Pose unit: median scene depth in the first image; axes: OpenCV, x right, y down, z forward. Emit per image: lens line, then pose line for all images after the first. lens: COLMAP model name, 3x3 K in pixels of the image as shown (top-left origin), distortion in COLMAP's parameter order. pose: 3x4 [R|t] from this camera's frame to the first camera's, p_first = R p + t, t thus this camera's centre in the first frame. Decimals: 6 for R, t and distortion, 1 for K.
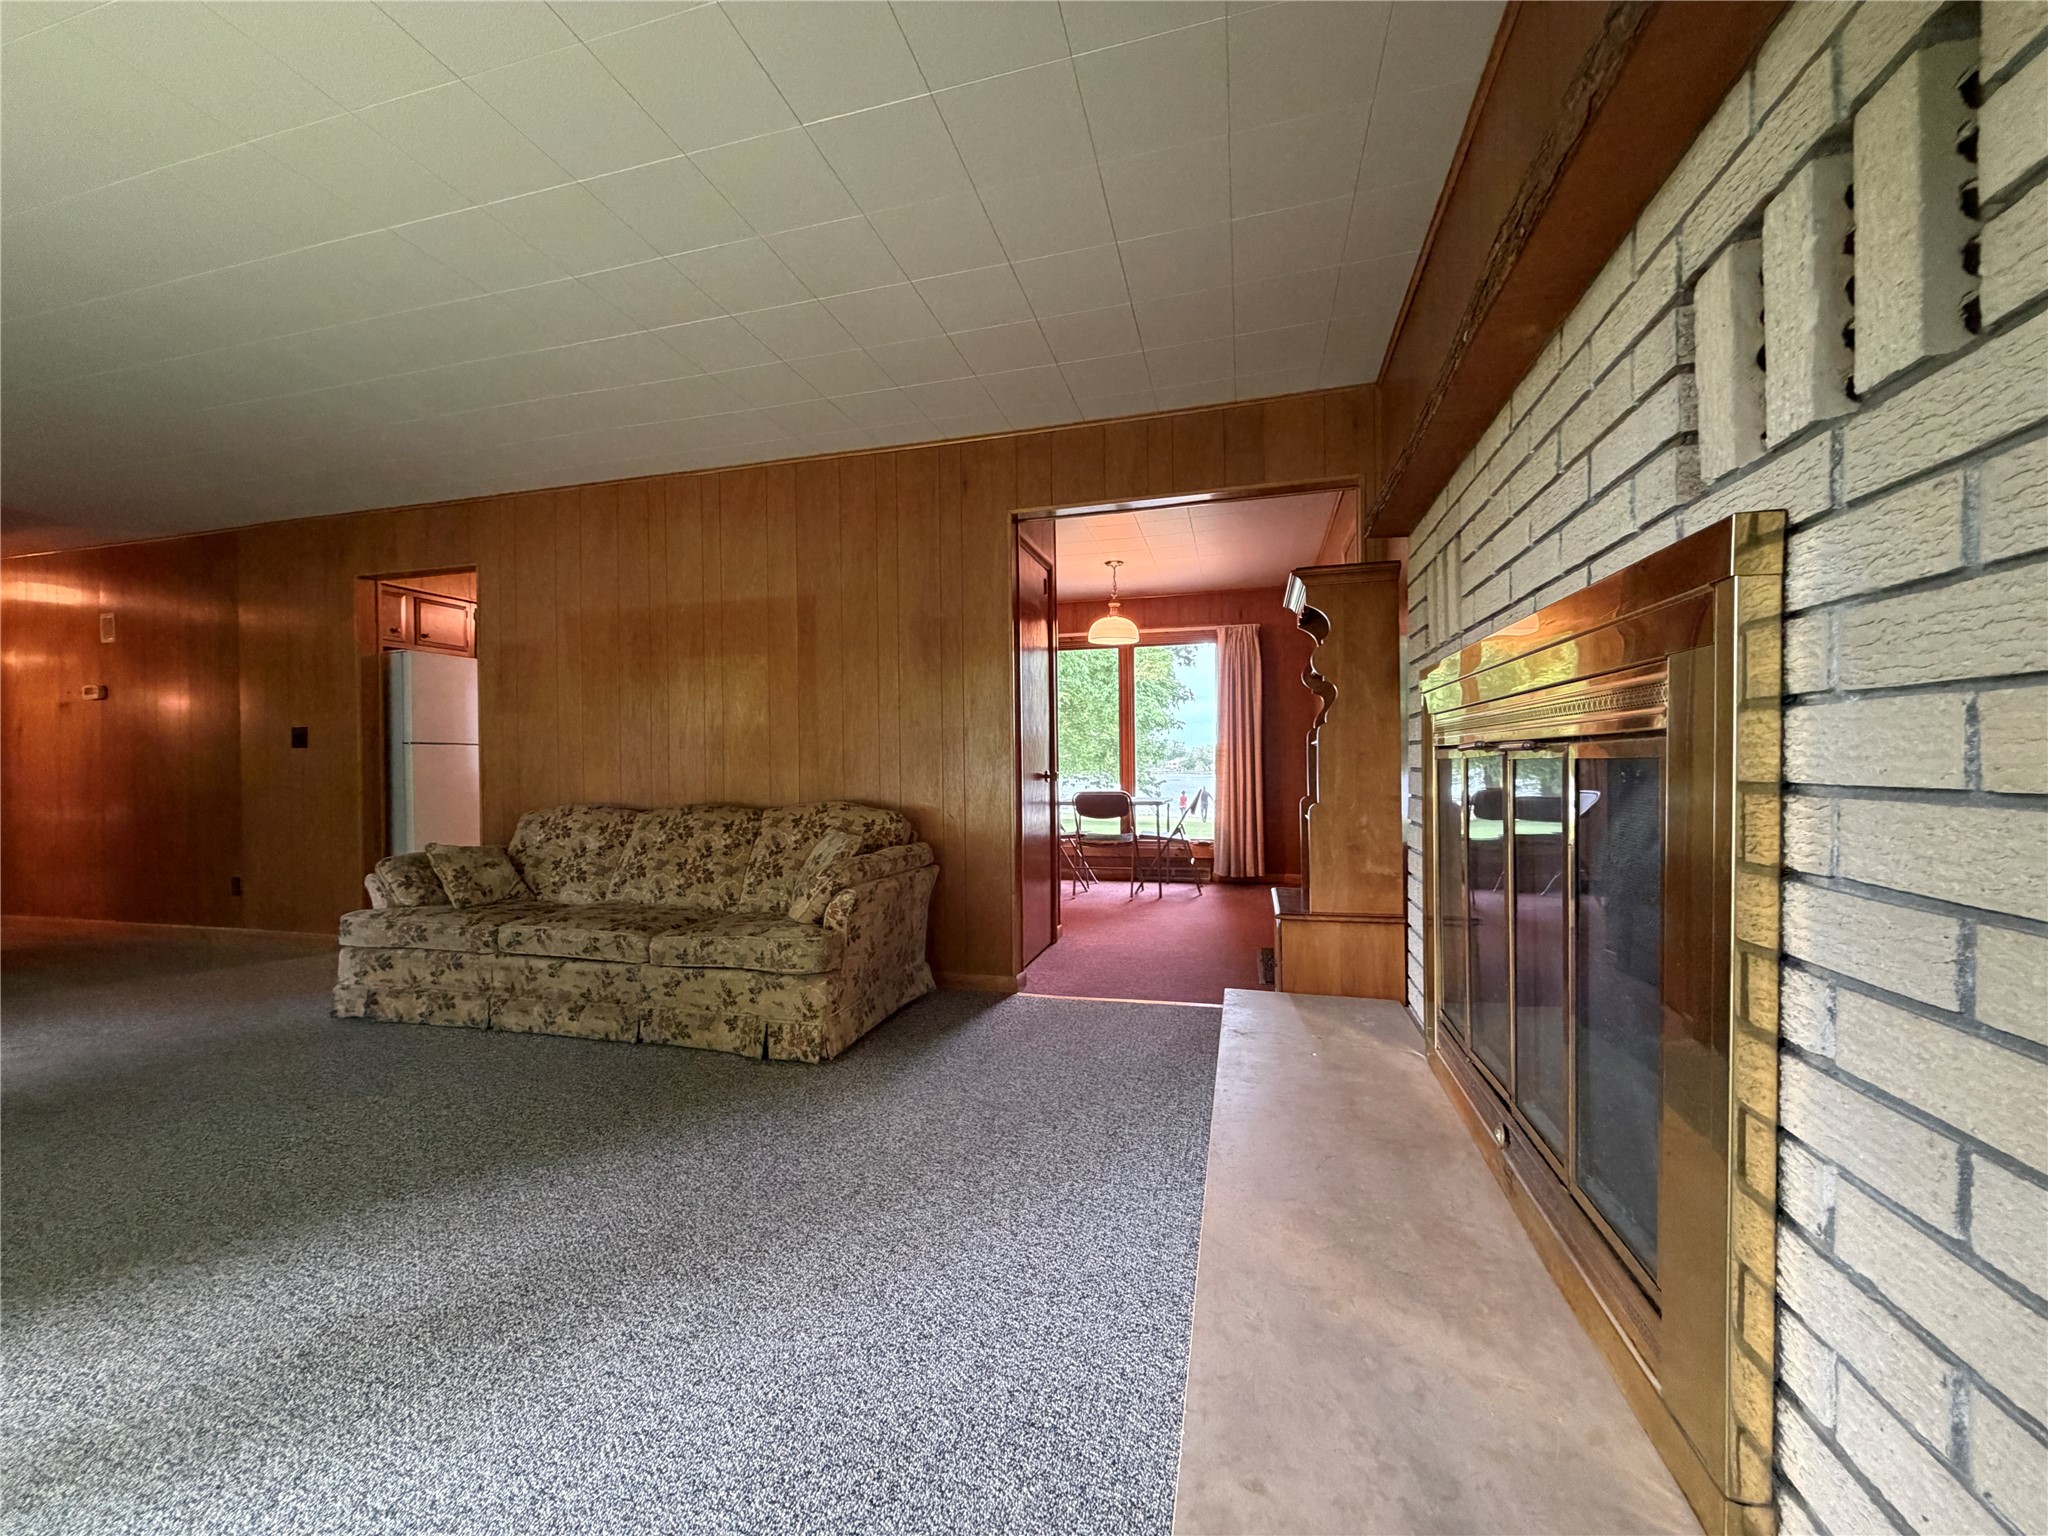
lens RADIAL K [[815.1, 0, 1020.4], [0, 815.1, 769.2], [0, 0, 1]] dist [0.000249, -0.000111]
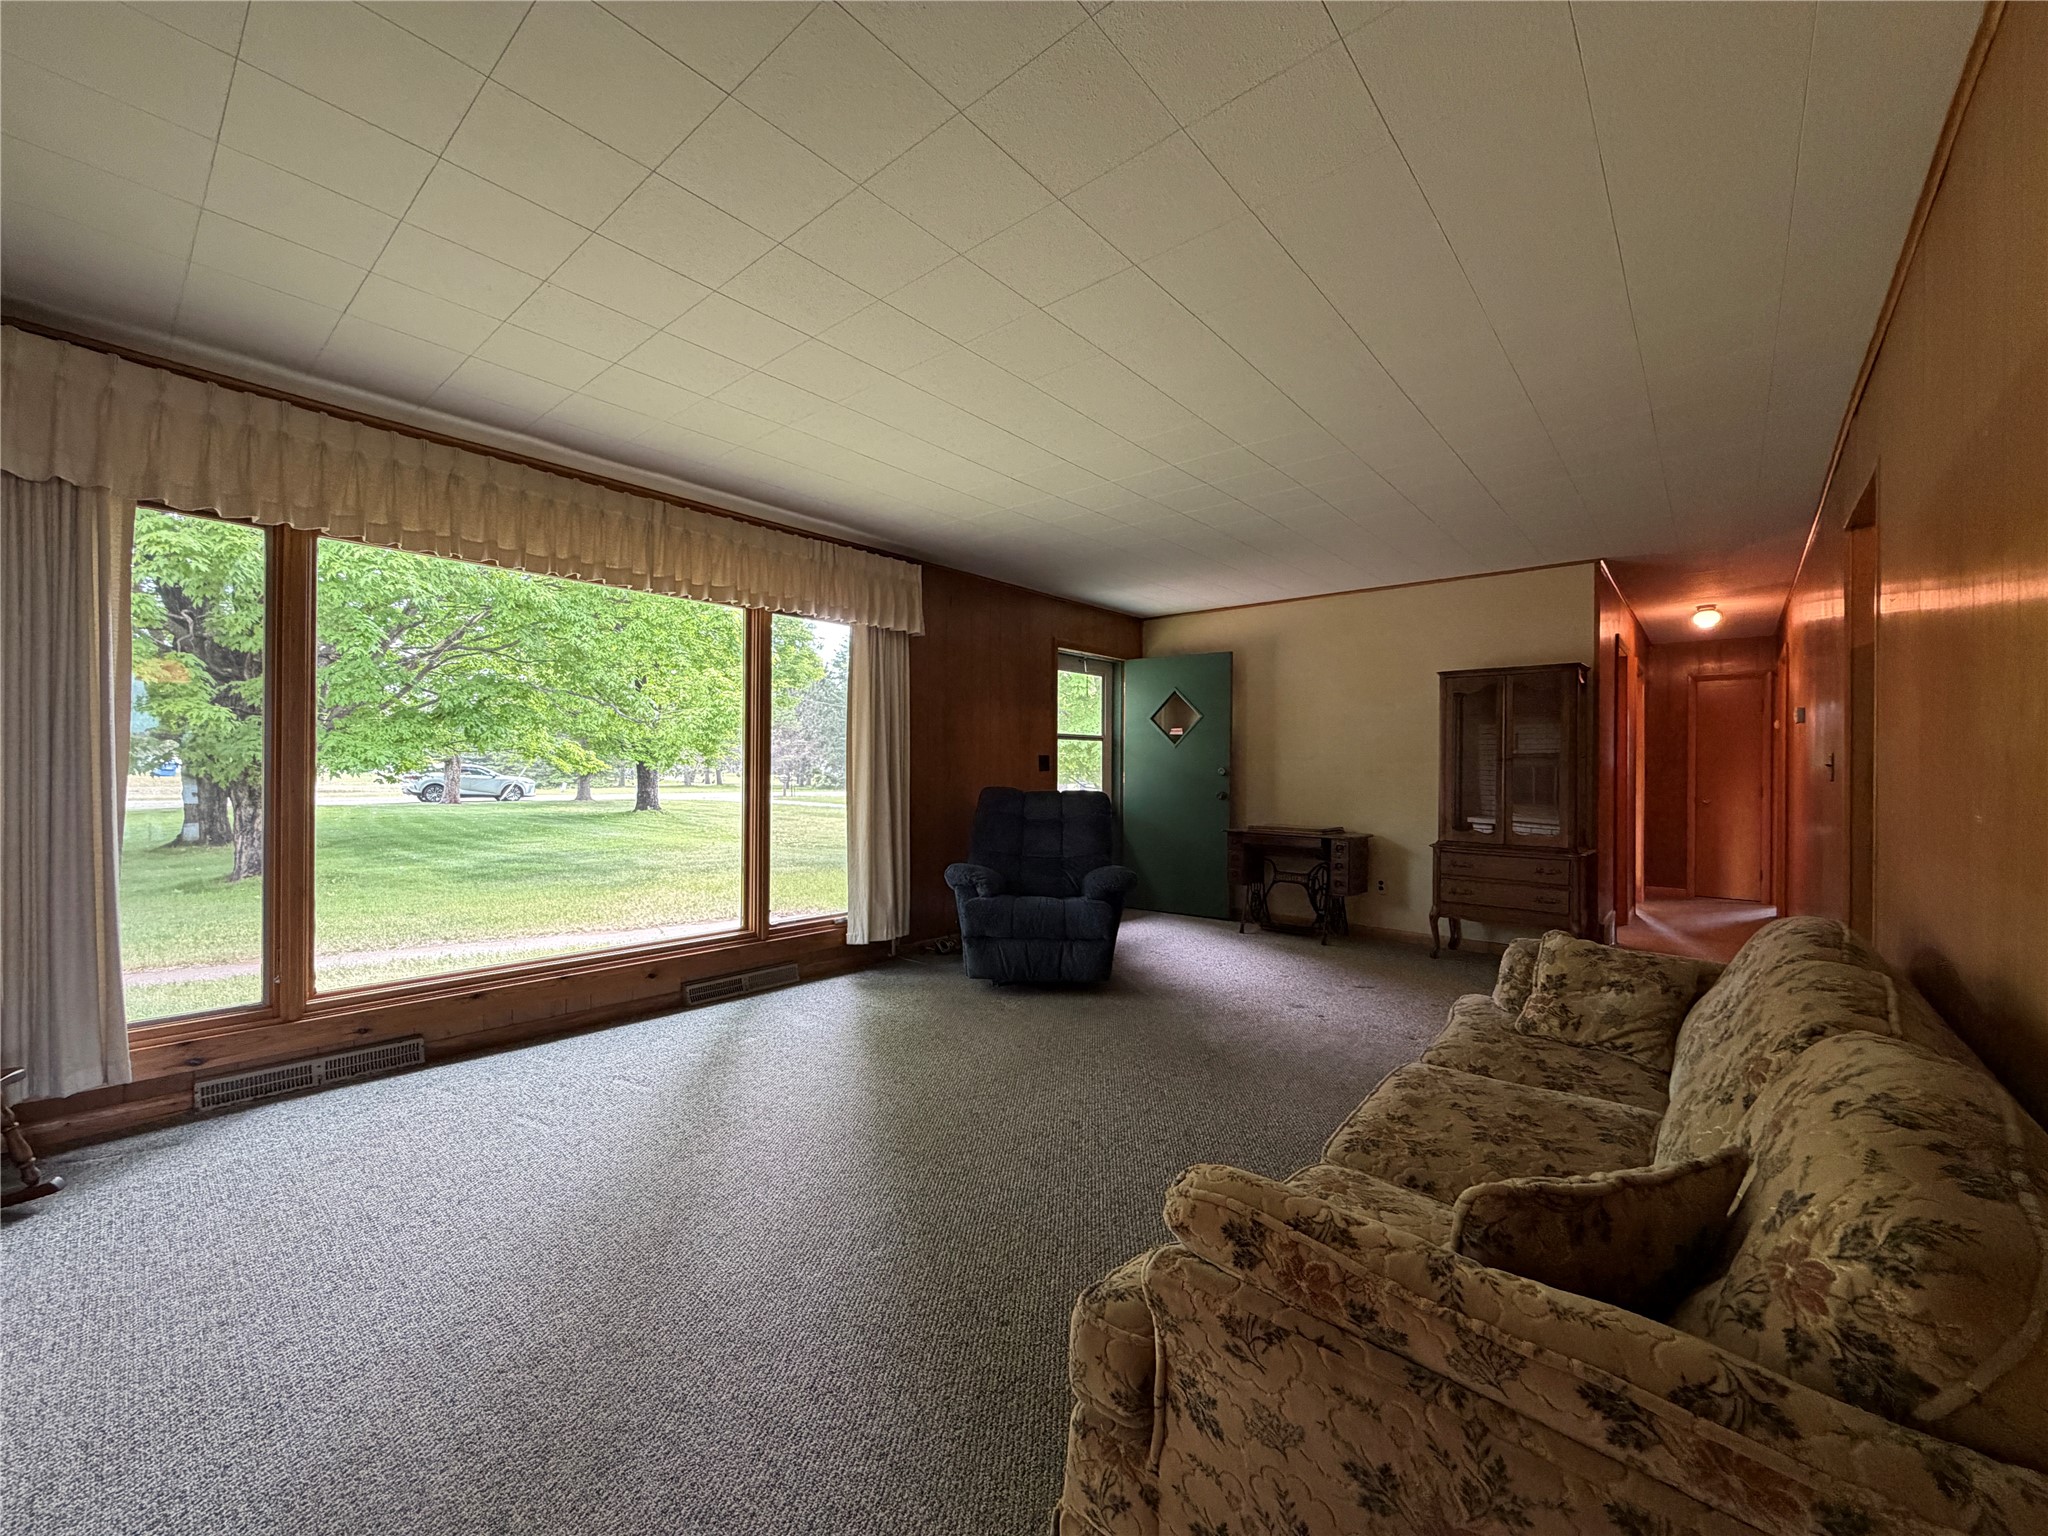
lens RADIAL K [[815.1, 0, 1020.4], [0, 815.1, 769.2], [0, 0, 1]] dist [0.000249, -0.000111]
pose [[-0.427263, 0.005781, -0.904109, 0.123301], [-0.009155, 0.999901, 0.010720, -0.058181], [0.904081, 0.012857, -0.427168, 0.976434]]
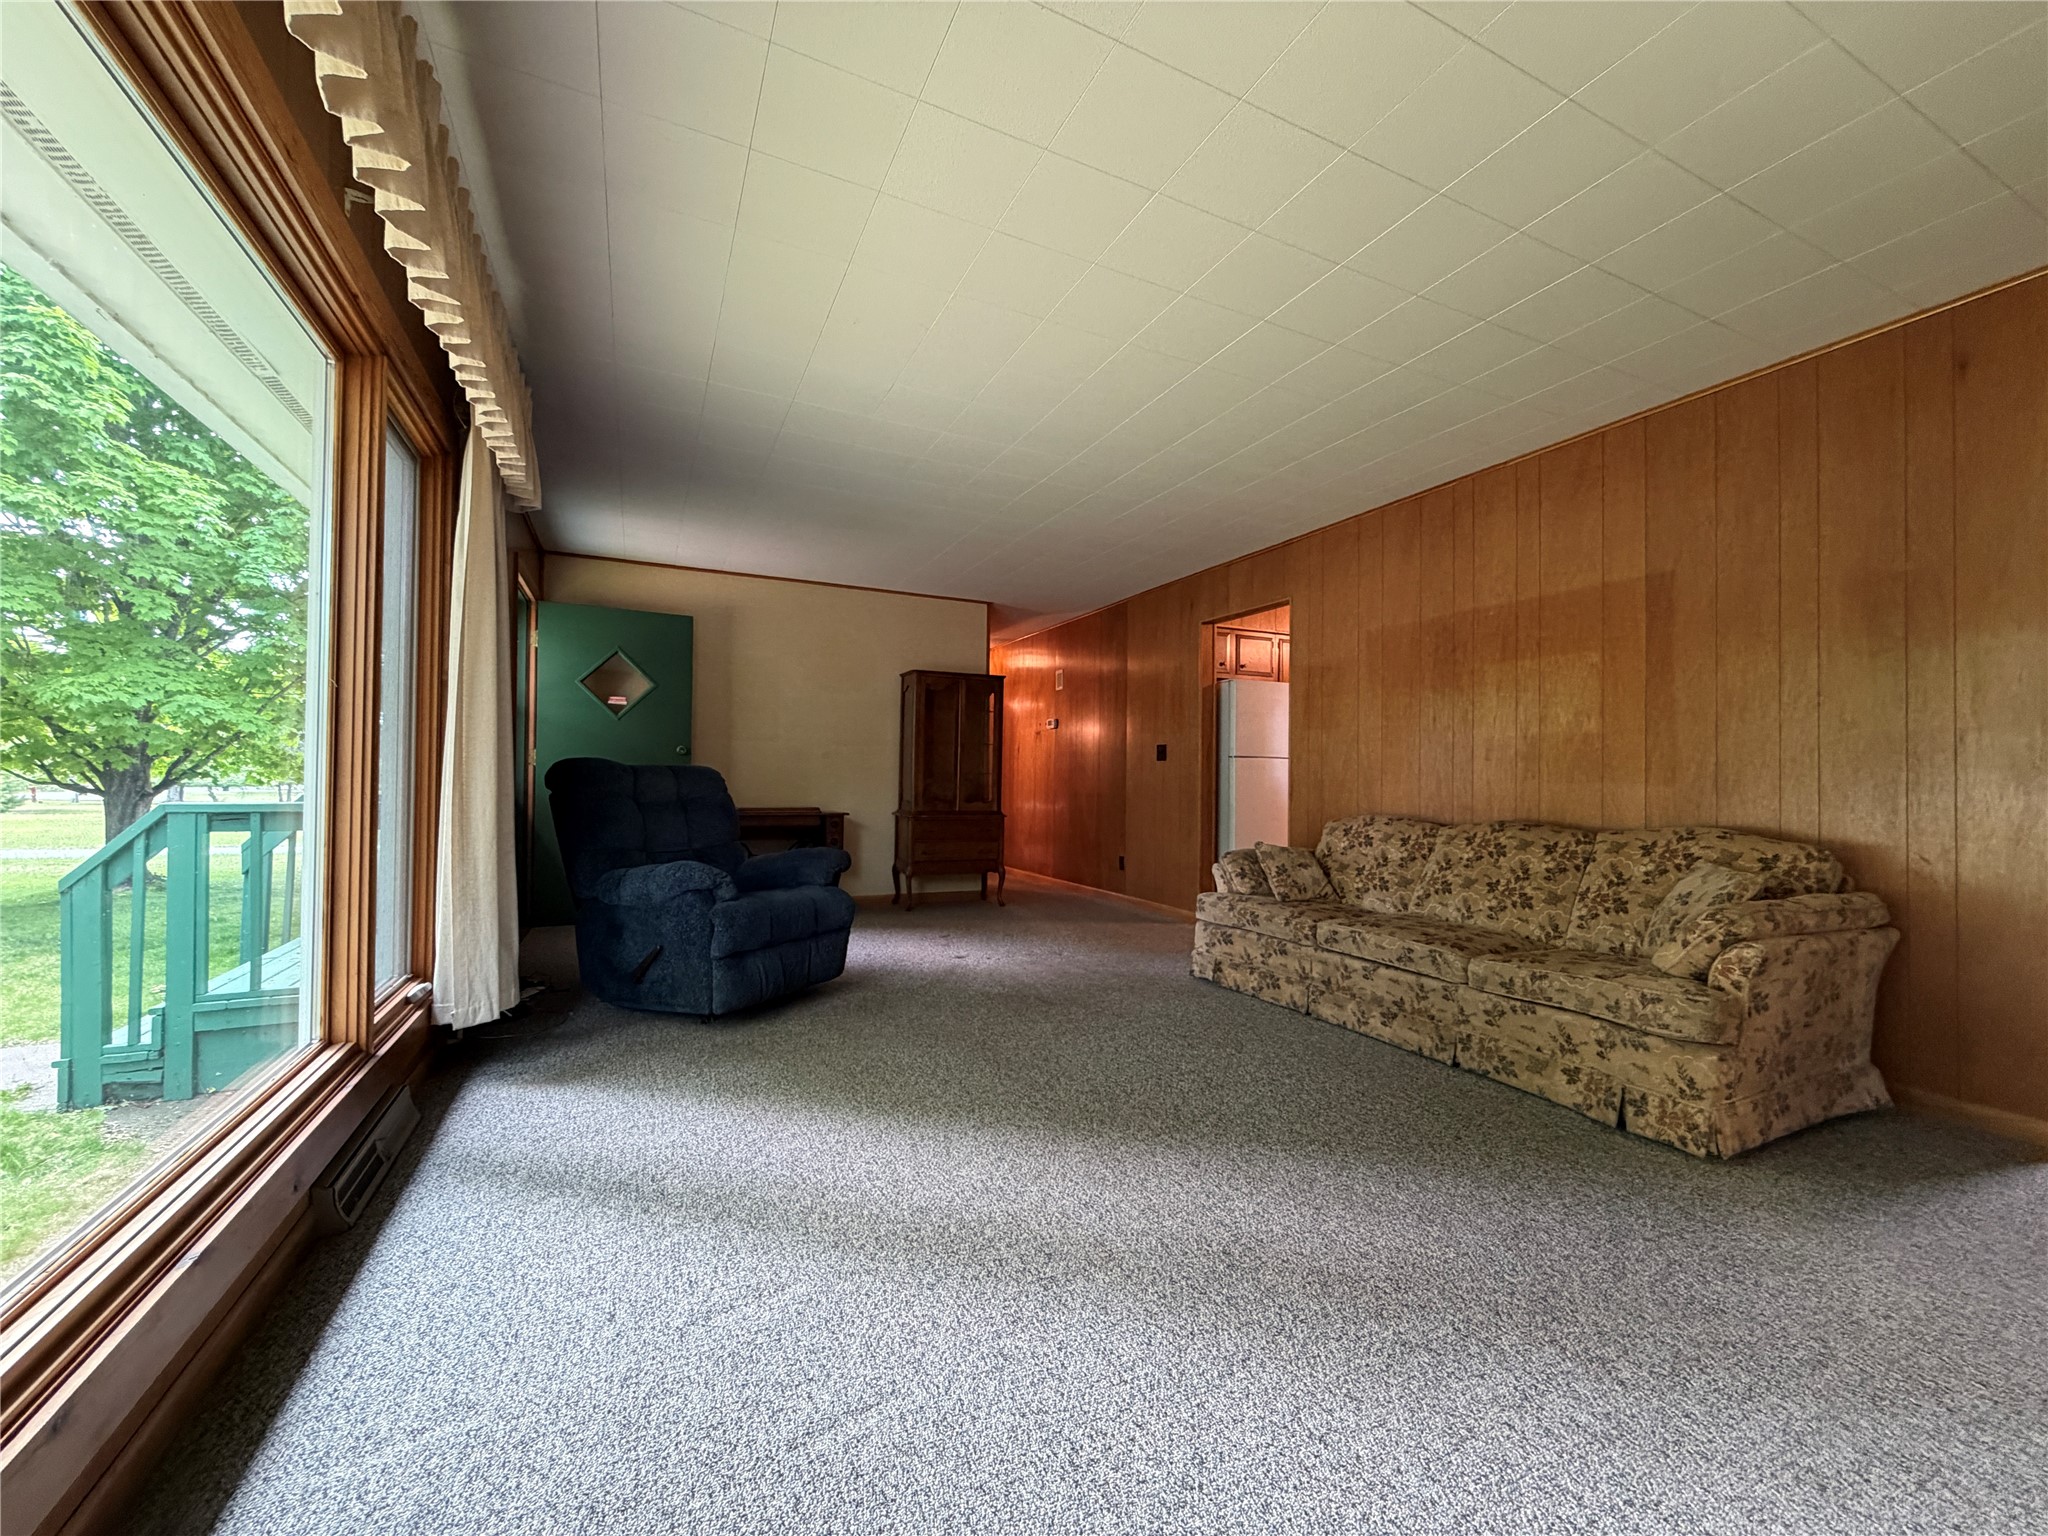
lens RADIAL K [[815.1, 0, 1020.4], [0, 815.1, 769.2], [0, 0, 1]] dist [0.000249, -0.000111]
pose [[0.650424, 0.006900, -0.759540, -0.069516], [-0.021626, 0.999722, -0.009436, 0.006158], [0.759263, 0.022563, 0.650393, -0.017863]]
